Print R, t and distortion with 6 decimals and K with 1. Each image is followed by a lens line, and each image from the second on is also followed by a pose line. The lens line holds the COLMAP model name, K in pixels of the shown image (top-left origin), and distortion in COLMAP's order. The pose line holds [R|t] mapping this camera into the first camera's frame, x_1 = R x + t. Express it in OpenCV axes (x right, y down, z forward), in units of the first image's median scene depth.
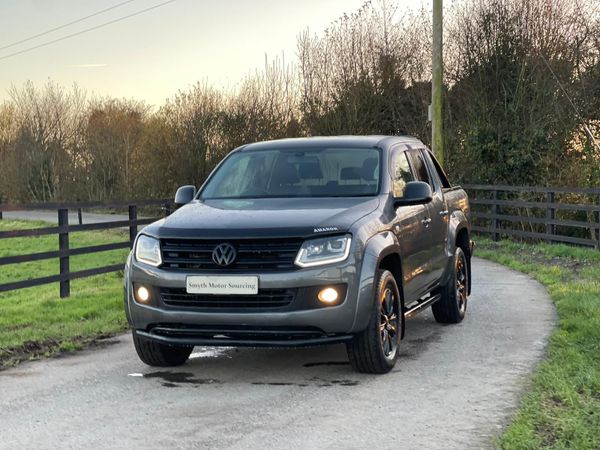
lens RADIAL K [[1006.4, 0, 331.8], [0, 1006.4, 246.9], [0, 0, 1]] dist [0.235666, -0.051154]
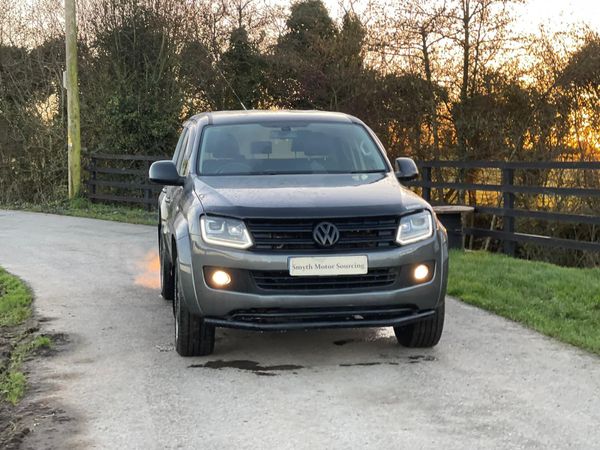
lens RADIAL K [[1002.8, 0, 297.7], [0, 1002.8, 202.7], [0, 0, 1]] dist [0.239969, -0.101842]
pose [[0.902955, -0.012211, 0.429562, -0.525138], [0.017253, 0.999820, -0.007846, -0.015117], [-0.429389, 0.014496, 0.903003, 0.134615]]
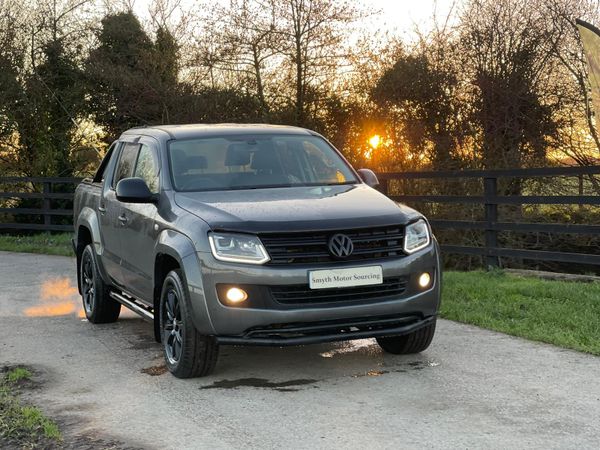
lens RADIAL K [[999.4, 0, 300.0], [0, 999.4, 225.0], [0, 0, 1]] dist [0.251190, -0.186859]
pose [[0.788222, -0.045215, 0.613727, -0.697887], [0.052378, 0.998607, 0.006300, -0.019867], [-0.613158, 0.027180, 0.789493, 0.257147]]
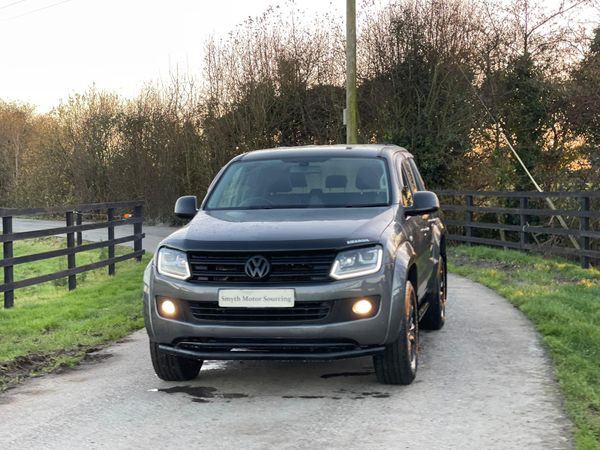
lens RADIAL K [[1007.6, 0, 311.6], [0, 1007.6, 225.4], [0, 0, 1]] dist [0.224810, -0.052273]
pose [[0.995456, -0.005991, 0.095030, -0.141981], [0.008056, 0.999739, -0.021361, -0.011568], [-0.094877, 0.022029, 0.995245, 0.006469]]
